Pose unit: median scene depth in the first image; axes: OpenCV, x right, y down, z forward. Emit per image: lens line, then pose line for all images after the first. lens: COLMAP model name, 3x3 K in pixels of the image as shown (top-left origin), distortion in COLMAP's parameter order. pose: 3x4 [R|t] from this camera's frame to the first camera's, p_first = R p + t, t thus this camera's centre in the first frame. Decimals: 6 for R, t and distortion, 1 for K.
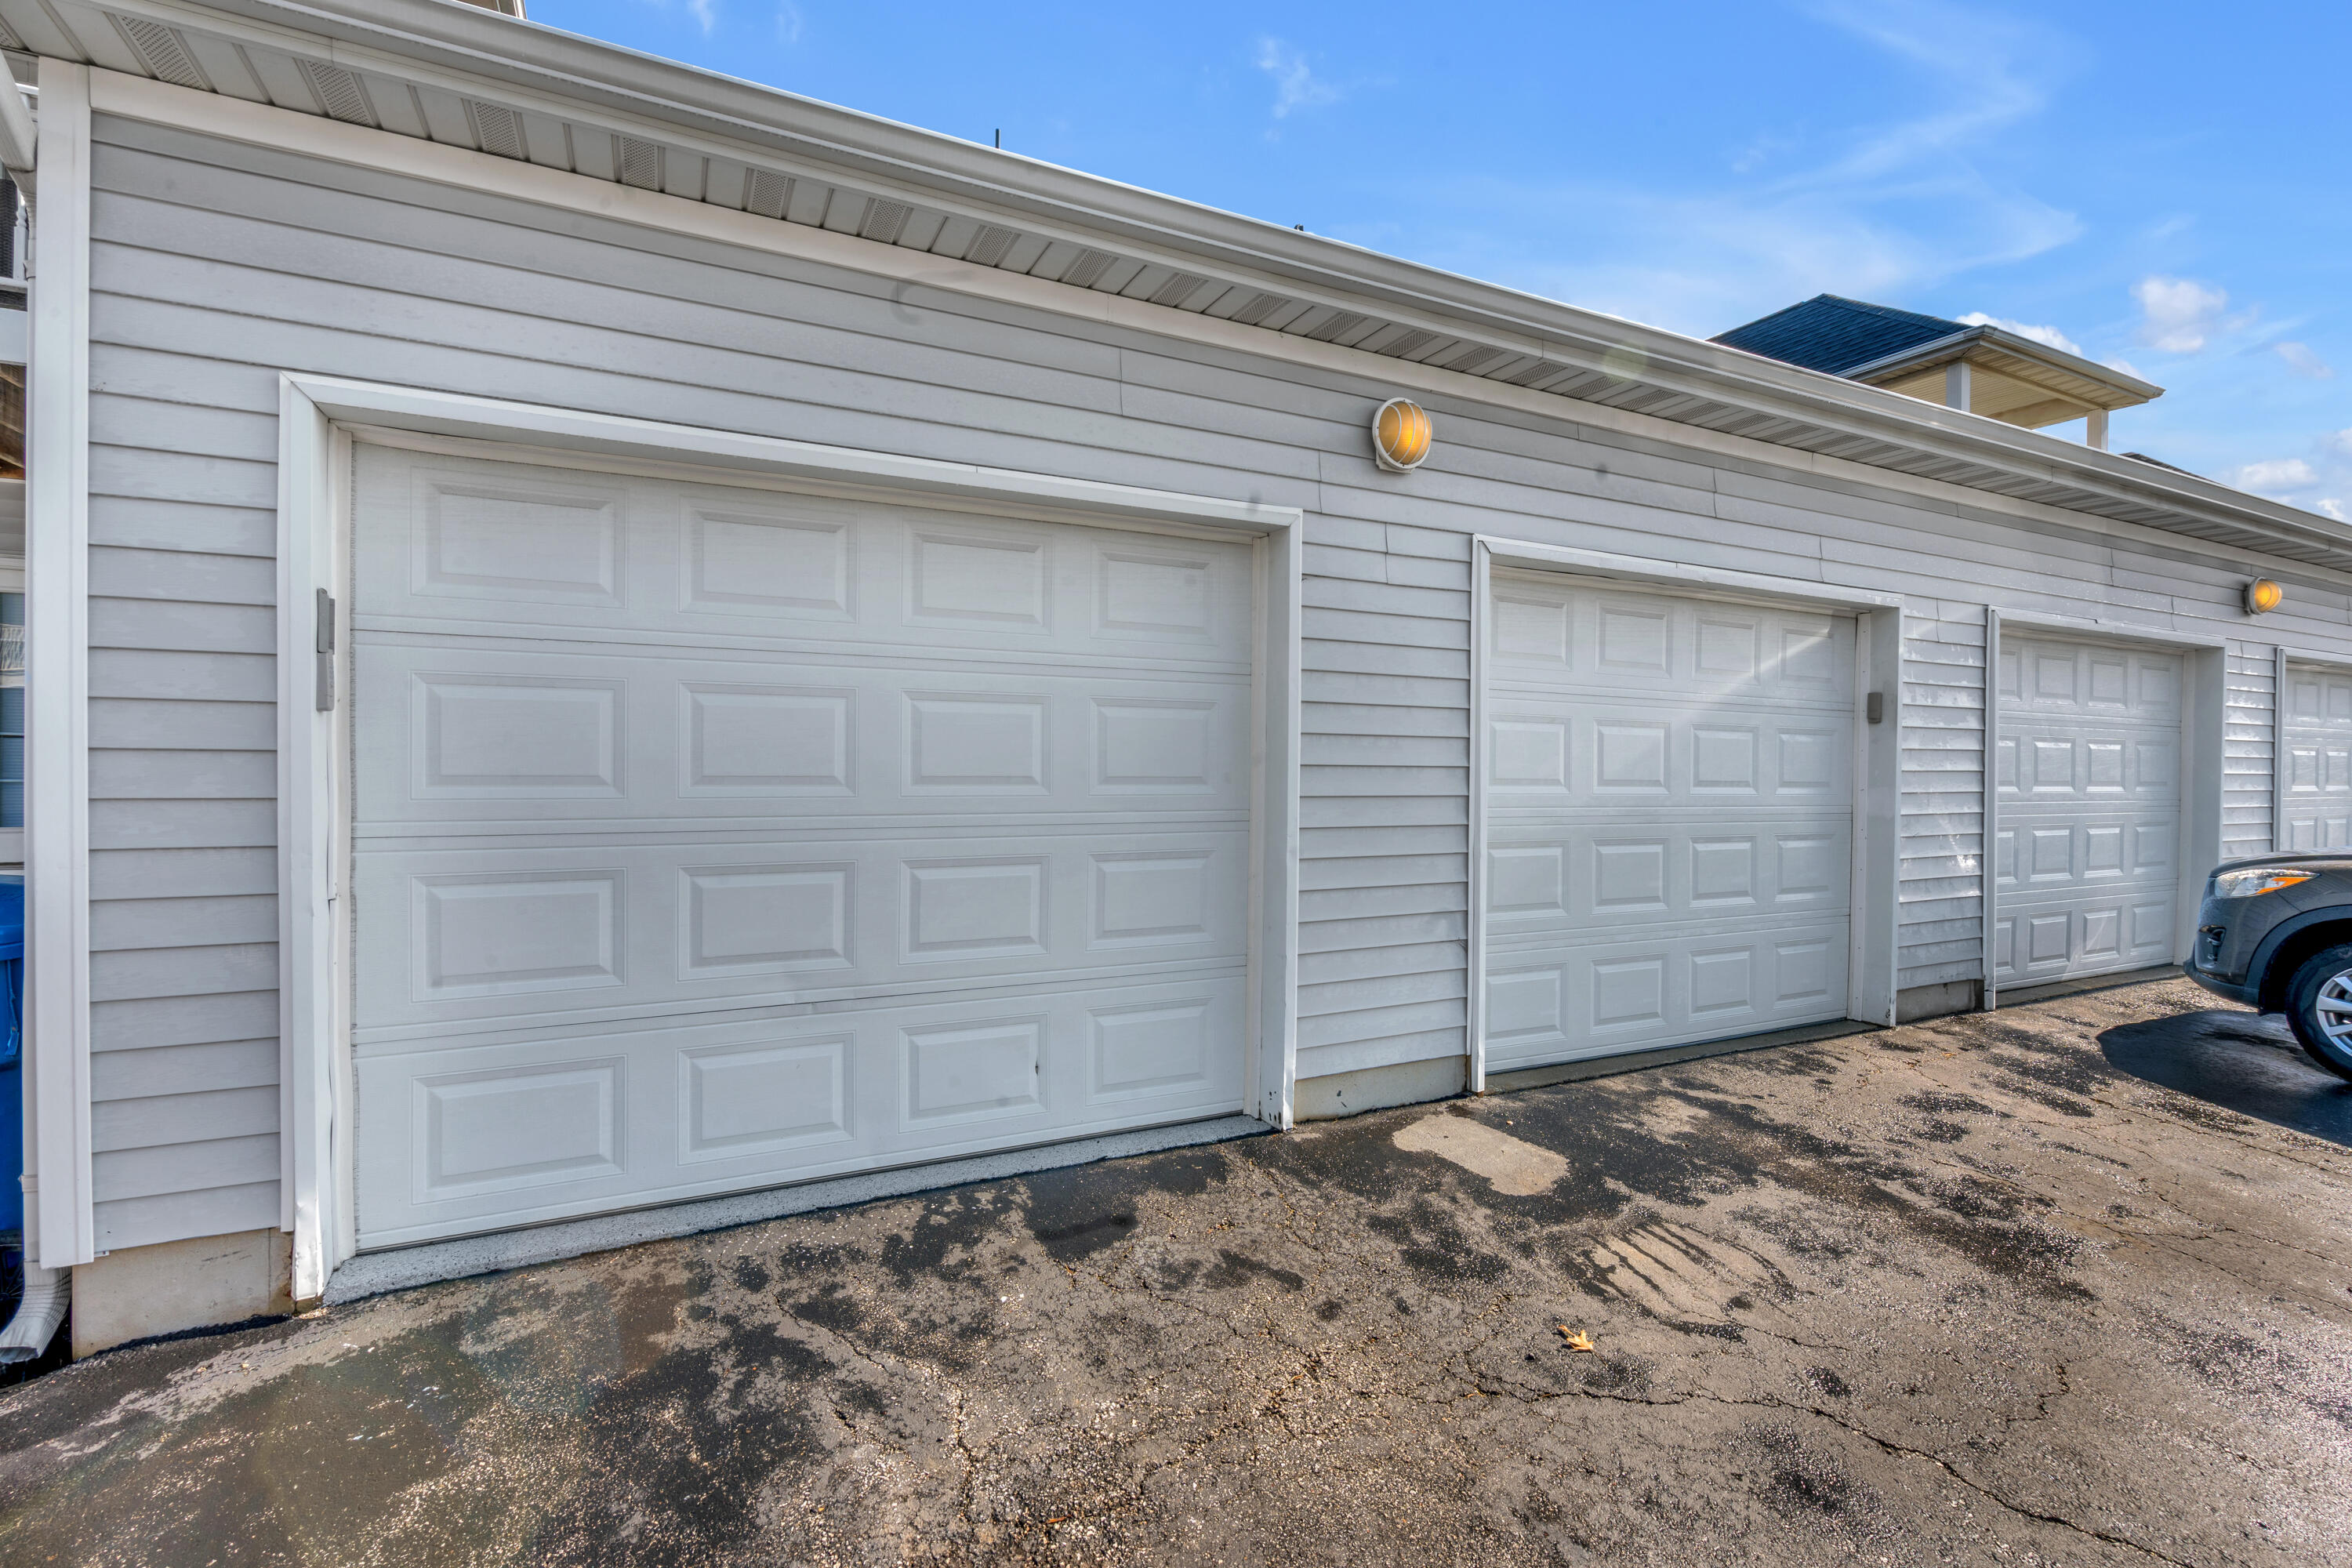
lens RADIAL K [[1076.5, 0, 1174.4], [0, 1076.5, 786.1], [0, 0, 1]] dist [-0.012211, 0.002602]
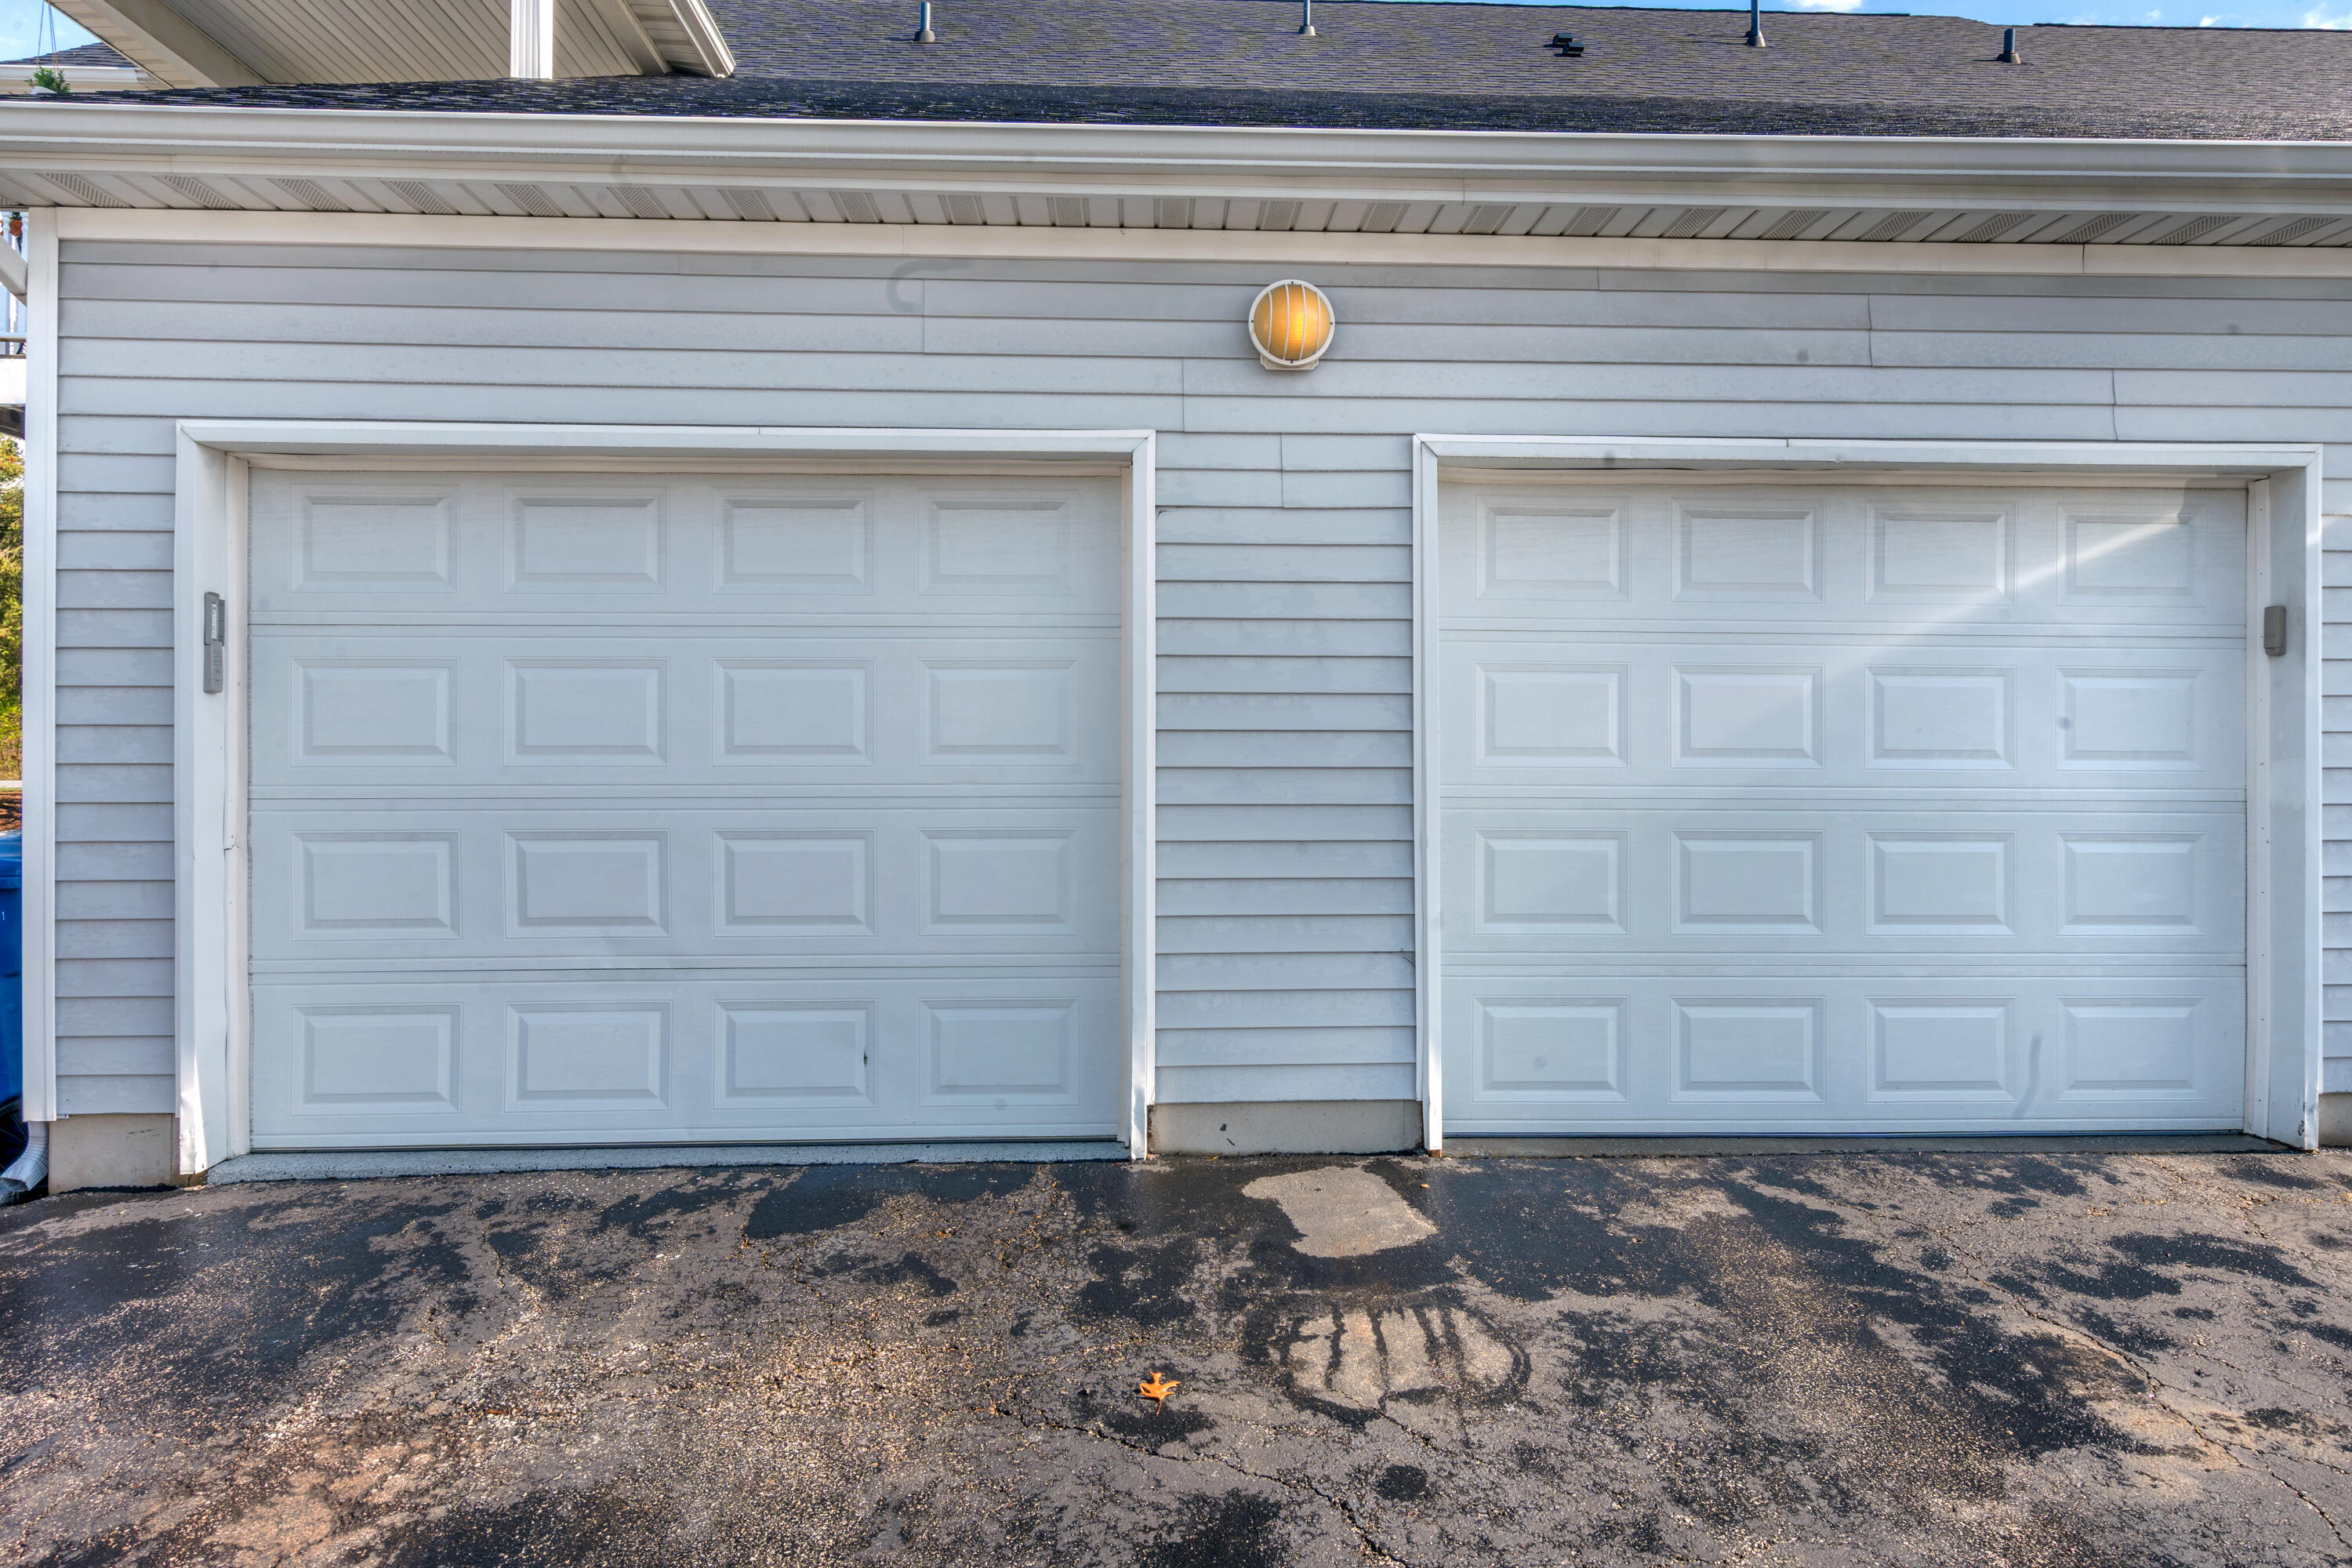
lens RADIAL K [[1449.8, 0, 1179.8], [0, 1449.8, 769.7], [0, 0, 1]] dist [0.003058, -0.001803]
pose [[0.911428, -0.008251, -0.411378, 0.684013], [-0.000137, 0.999793, -0.020358, 0.039621], [0.411460, 0.018611, 0.911238, -0.039152]]
